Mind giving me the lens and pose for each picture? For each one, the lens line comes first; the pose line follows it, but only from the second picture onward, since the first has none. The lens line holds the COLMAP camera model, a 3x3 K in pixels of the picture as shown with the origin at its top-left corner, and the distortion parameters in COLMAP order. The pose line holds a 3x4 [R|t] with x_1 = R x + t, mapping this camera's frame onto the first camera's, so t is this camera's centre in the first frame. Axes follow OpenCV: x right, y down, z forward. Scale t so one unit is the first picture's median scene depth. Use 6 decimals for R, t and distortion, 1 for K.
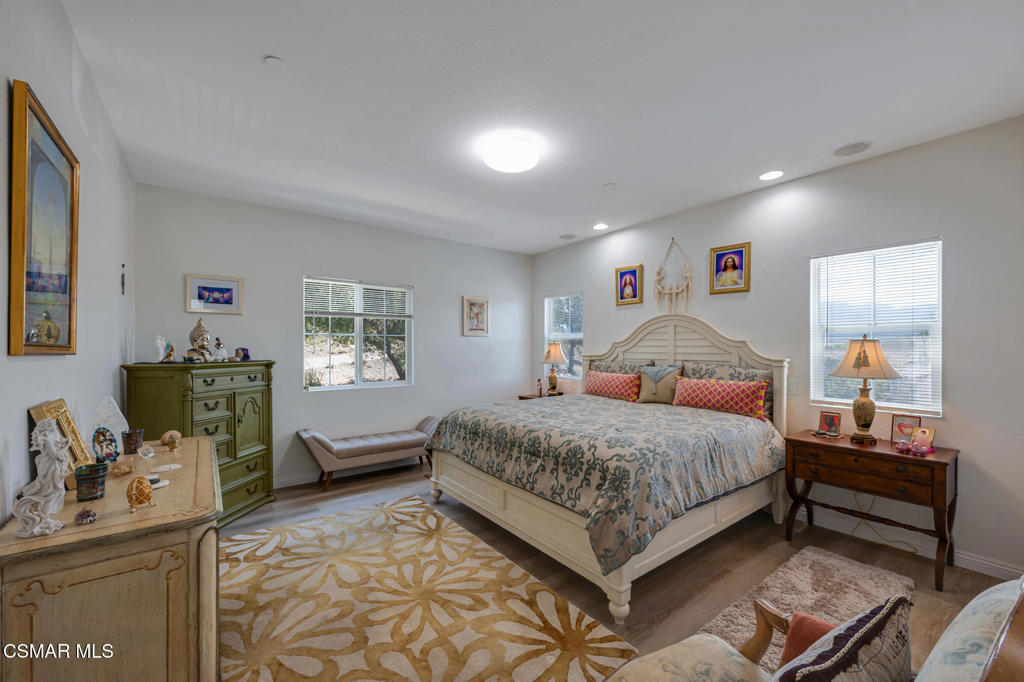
lens RADIAL K [[407.0, 0, 514.0], [0, 407.0, 354.5], [0, 0, 1]] dist [-0.000982, 0.000196]
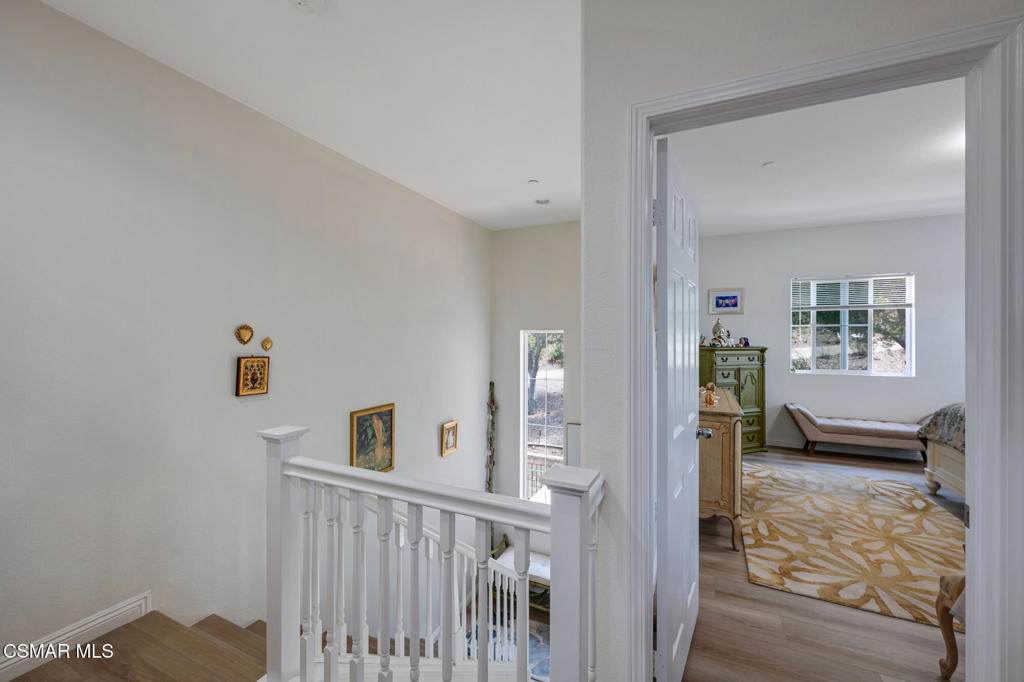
lens RADIAL K [[408.7, 0, 513.5], [0, 408.7, 332.0], [0, 0, 1]] dist [-0.001180, -0.000232]
pose [[0.467778, -0.008926, -0.883801, 0.224652], [-0.016095, 0.999697, -0.018615, 0.004110], [0.883700, 0.022932, 0.467493, -0.393781]]
